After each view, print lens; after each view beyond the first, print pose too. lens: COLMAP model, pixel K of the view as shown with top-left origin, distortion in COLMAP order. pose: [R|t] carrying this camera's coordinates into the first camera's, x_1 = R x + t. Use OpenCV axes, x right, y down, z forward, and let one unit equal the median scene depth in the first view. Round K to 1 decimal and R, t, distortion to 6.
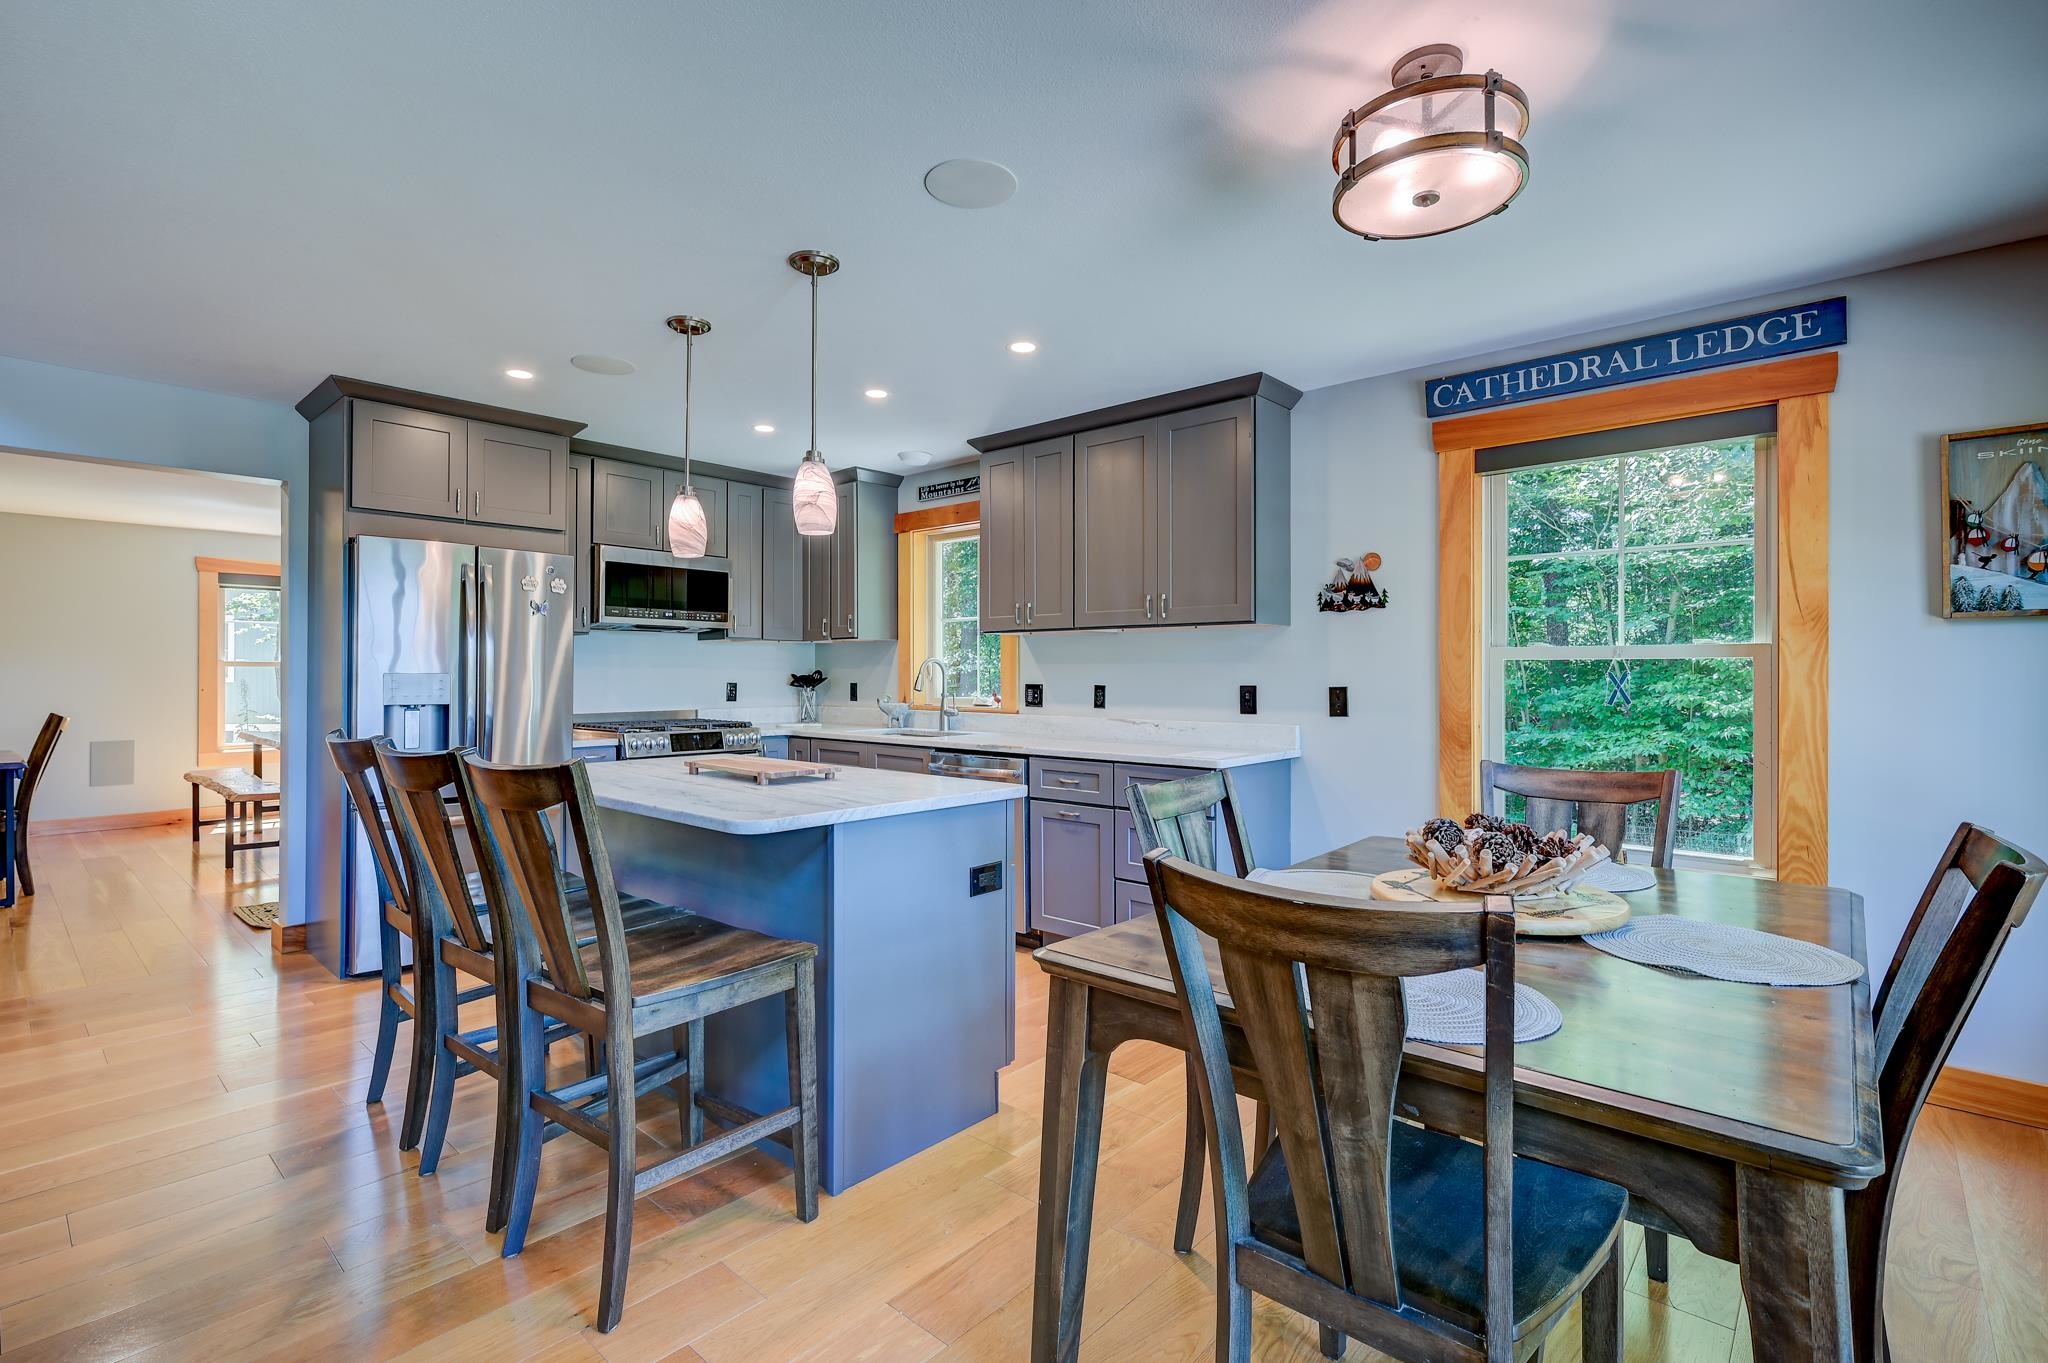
lens RADIAL K [[928.6, 0, 1010.0], [0, 928.6, 669.8], [0, 0, 1]] dist [0.001106, -0.000517]
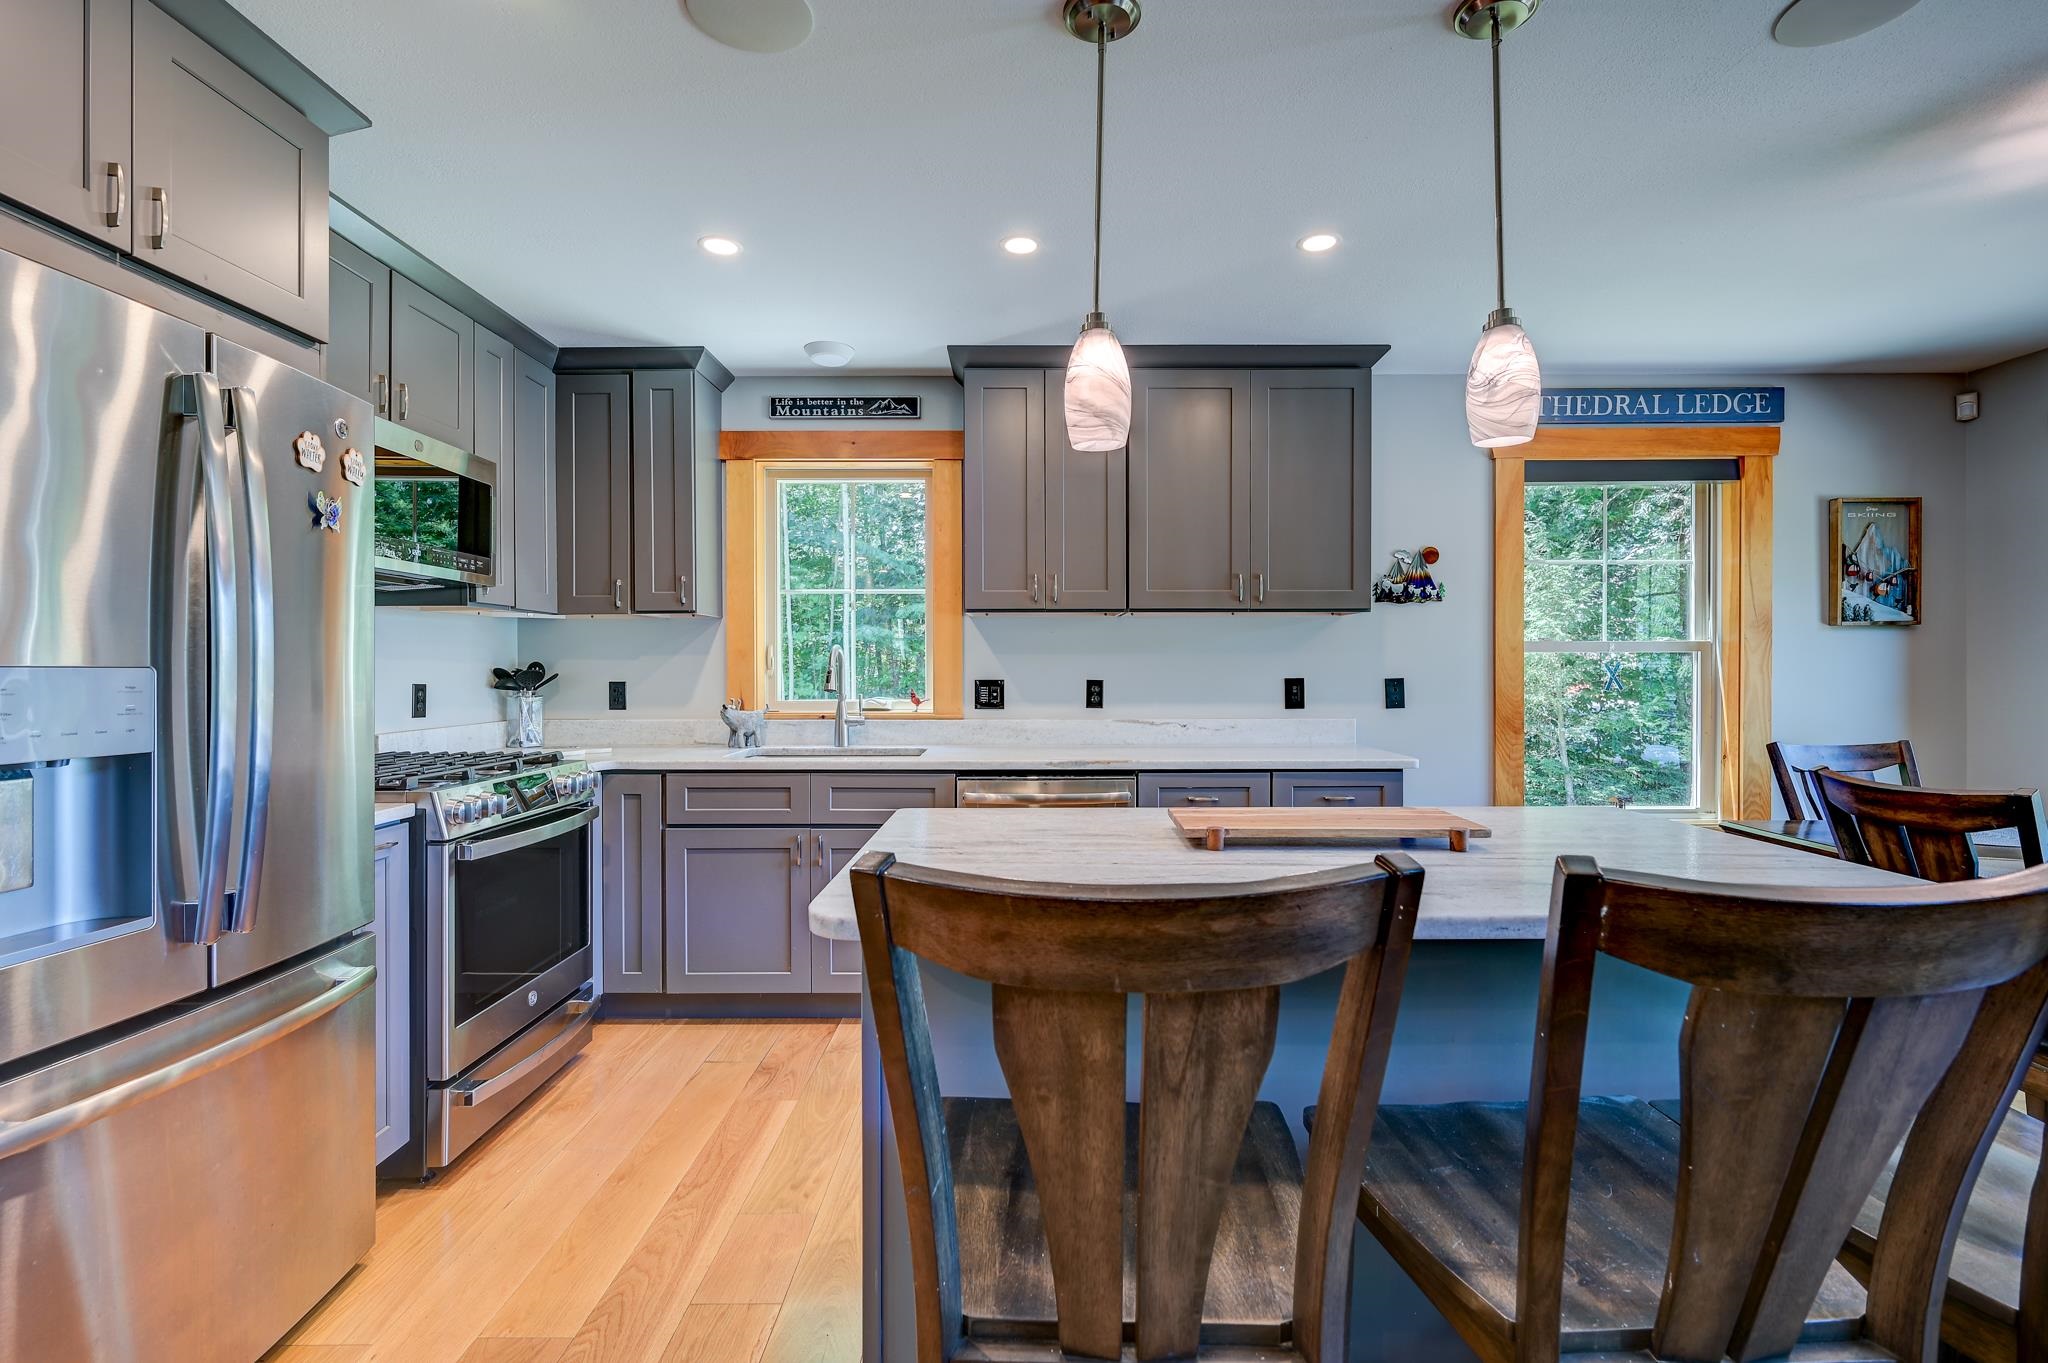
lens RADIAL K [[928.6, 0, 1029.3], [0, 928.6, 668.6], [0, 0, 1]] dist [0.001106, -0.000517]
pose [[0.745318, -0.002323, 0.666705, -0.618496], [0.000724, 0.999996, 0.002675, 0.005285], [-0.666709, -0.001511, 0.745317, 0.530758]]
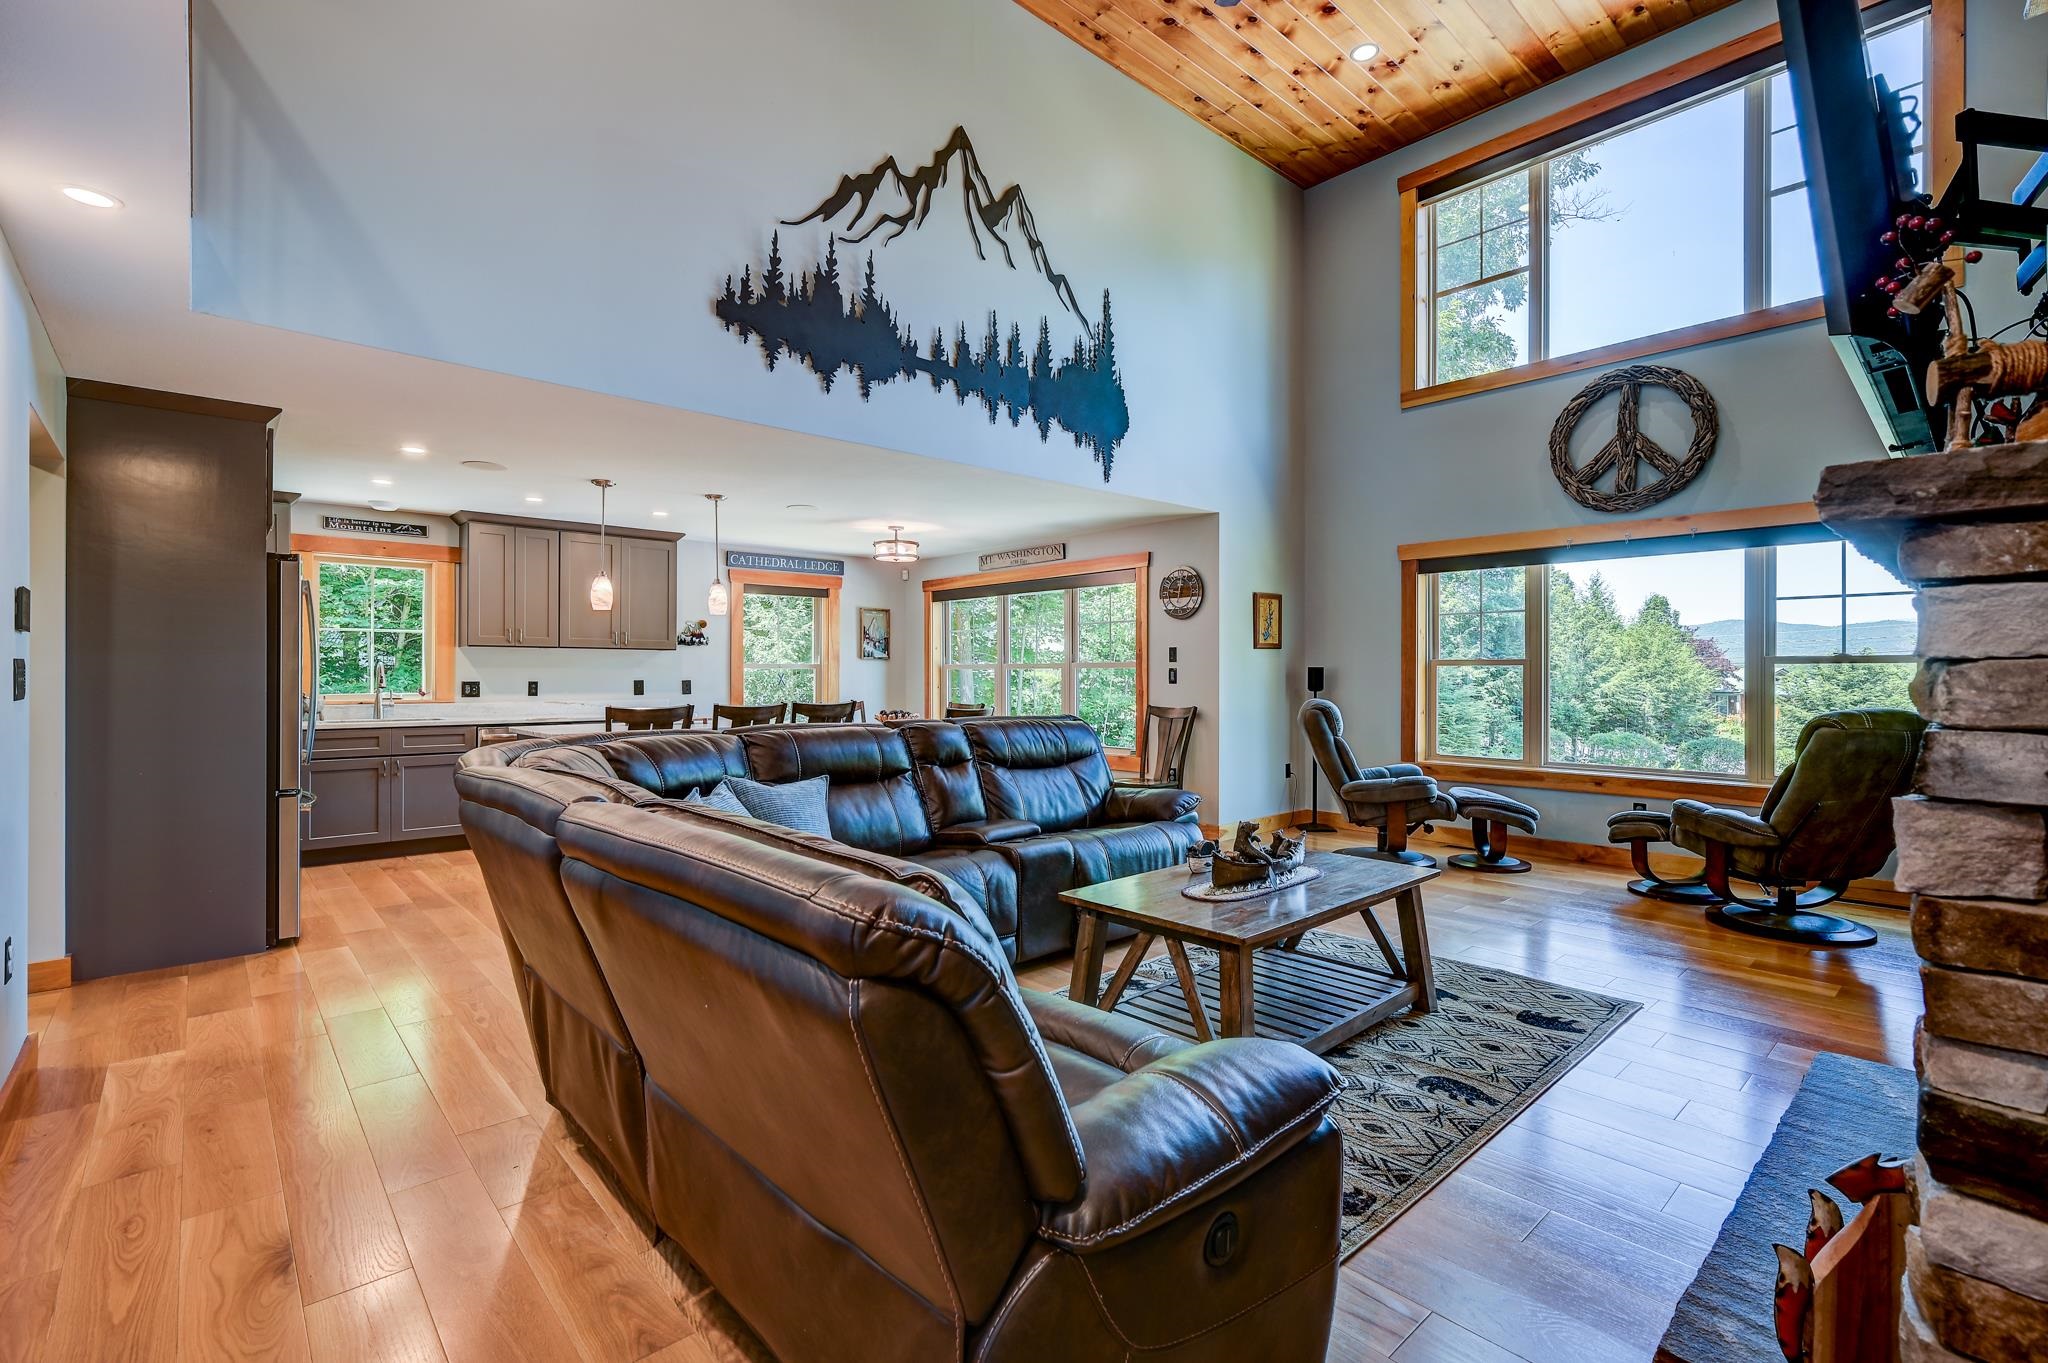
lens RADIAL K [[928.6, 0, 1023.3], [0, 928.6, 672.2], [0, 0, 1]] dist [0.001106, -0.000517]
pose [[0.114703, 0.003689, 0.993393, -1.732485], [-0.001080, 0.999993, -0.003588, 0.006880], [-0.993399, -0.000661, 0.114706, -0.021061]]
